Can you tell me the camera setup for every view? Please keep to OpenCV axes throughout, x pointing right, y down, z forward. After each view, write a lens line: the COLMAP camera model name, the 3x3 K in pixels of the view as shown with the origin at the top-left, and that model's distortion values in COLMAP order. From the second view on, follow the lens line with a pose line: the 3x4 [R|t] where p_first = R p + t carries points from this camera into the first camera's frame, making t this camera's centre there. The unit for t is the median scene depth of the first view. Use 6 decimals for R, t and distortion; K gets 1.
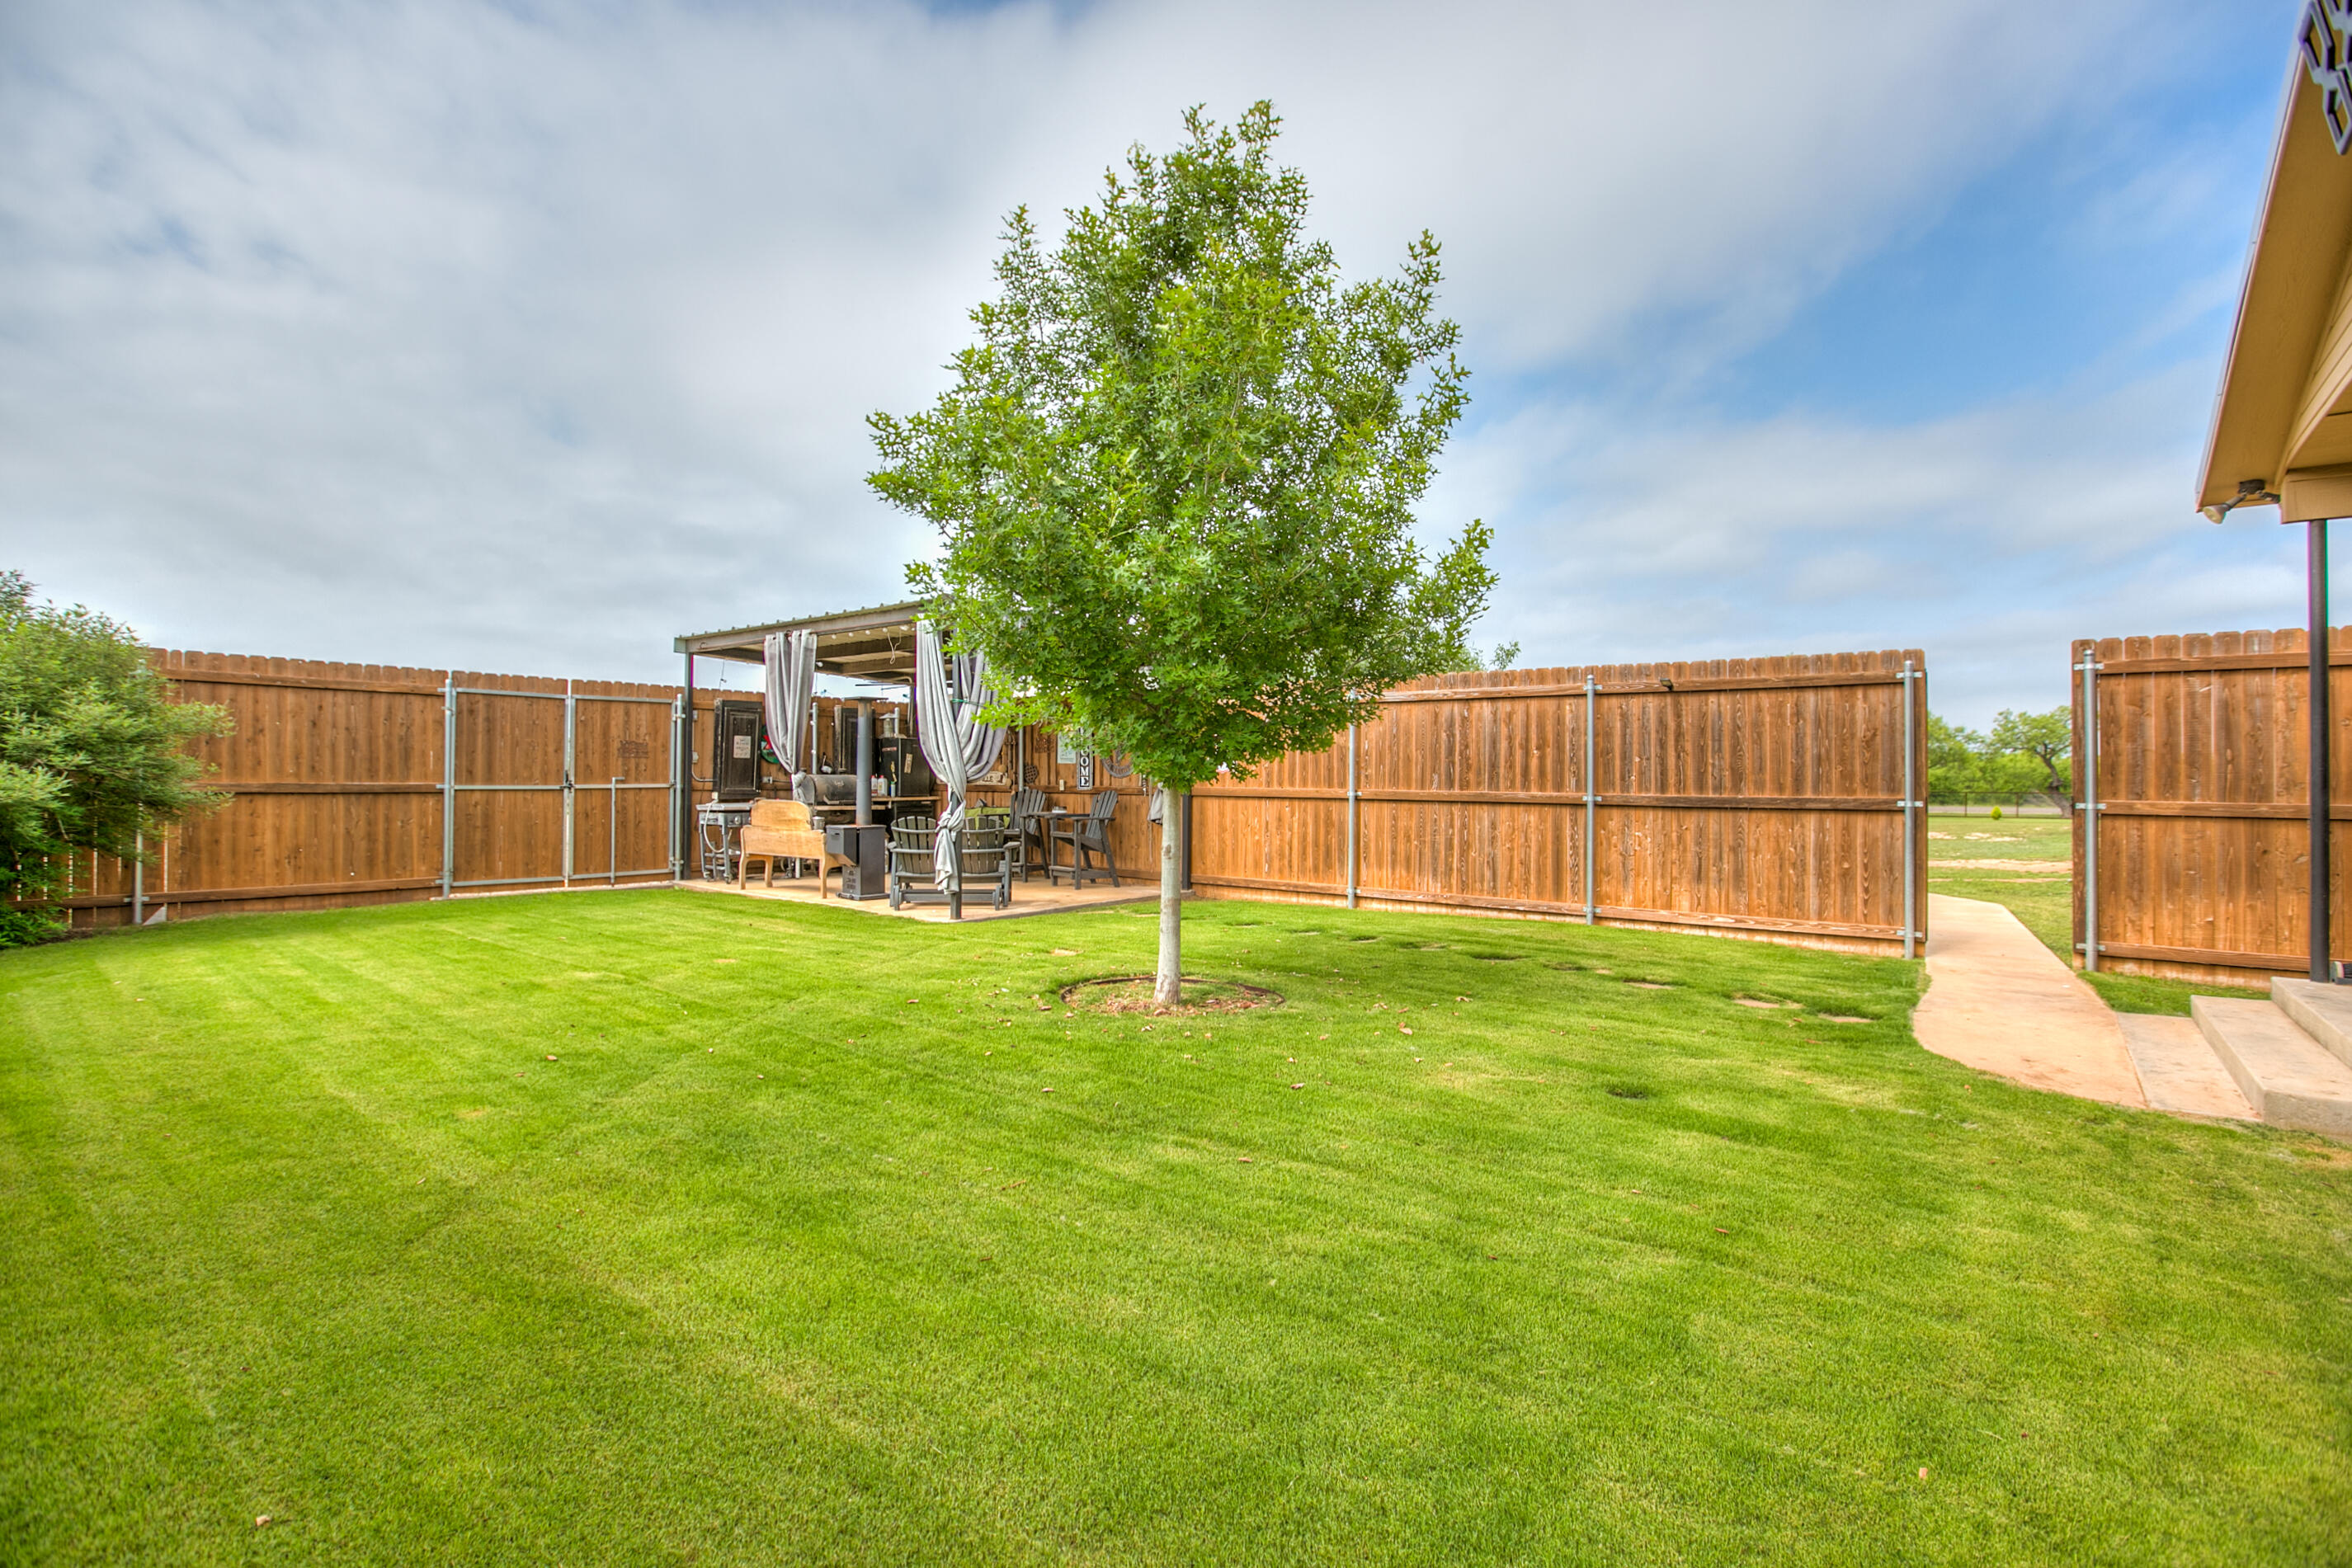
lens RADIAL K [[1082.6, 0, 1176.0], [0, 1082.6, 784.0], [0, 0, 1]] dist [-0.058376, 0.000129]
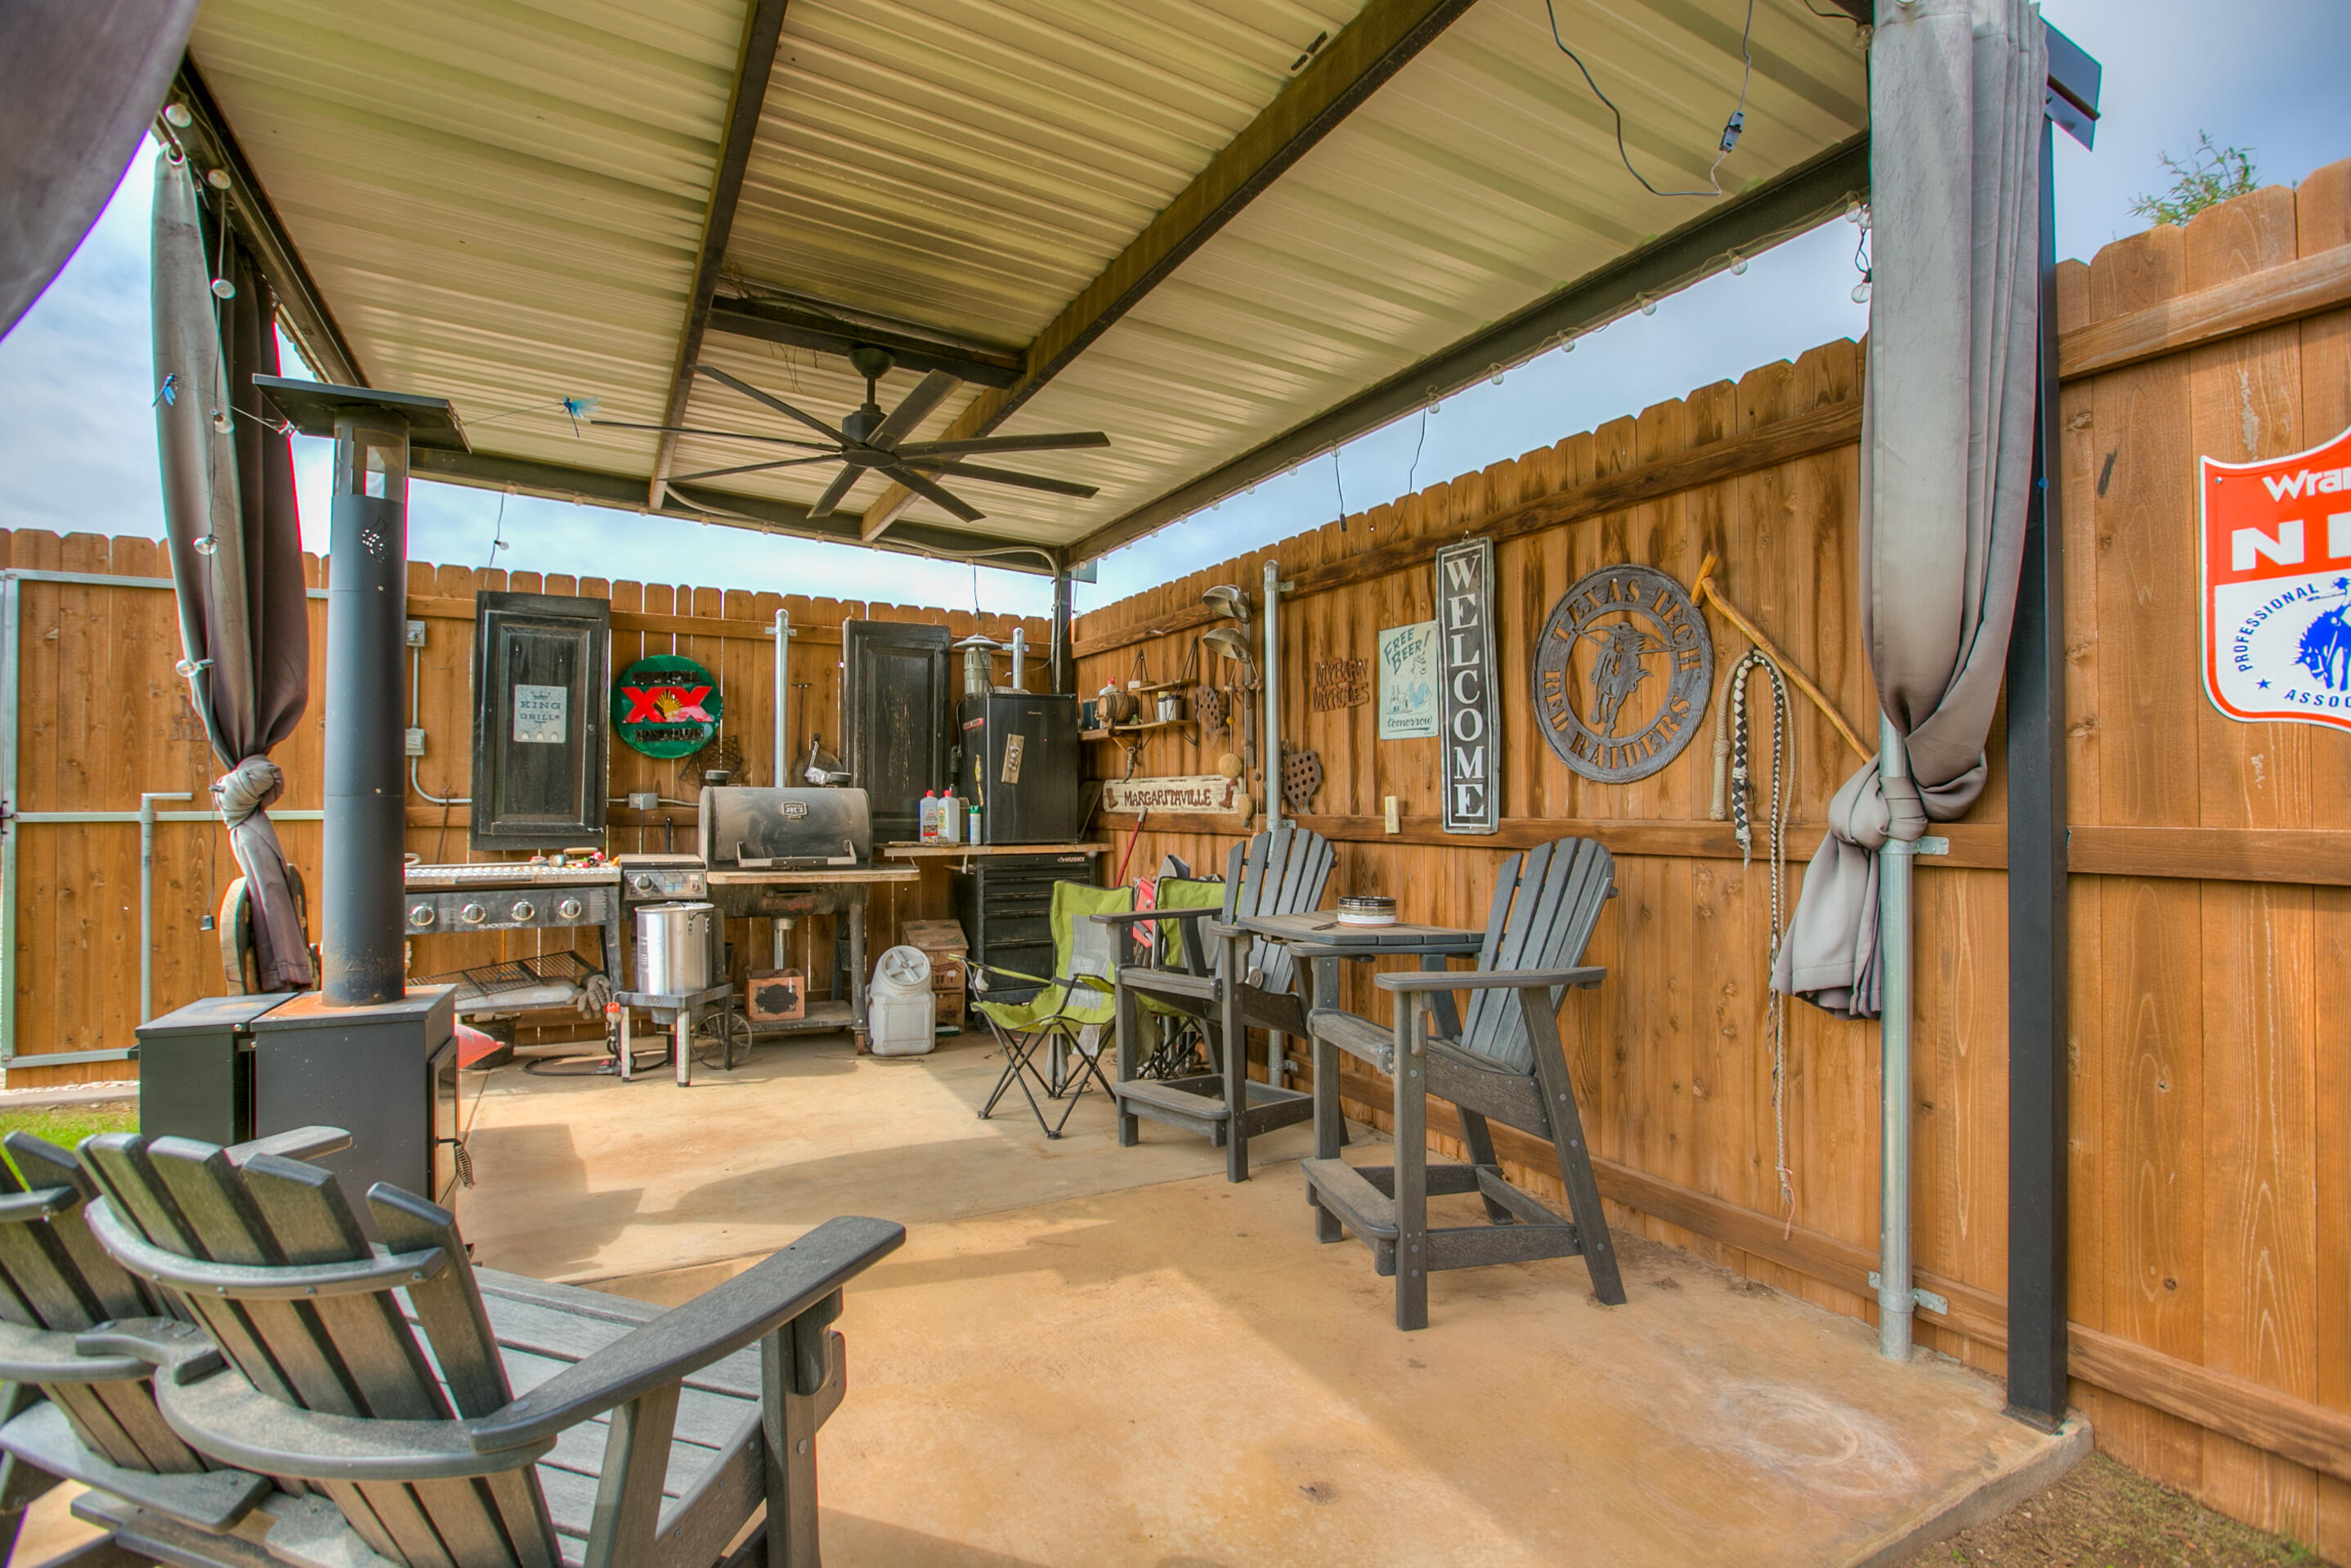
lens RADIAL K [[1082.3, 0, 1175.5], [0, 1082.3, 784.0], [0, 0, 1]] dist [-0.058376, 0.000129]
pose [[0.920133, -0.011974, -0.391424, -0.048379], [0.000927, 0.999596, -0.028400, 0.000900], [0.391606, 0.025769, 0.919772, 0.741282]]
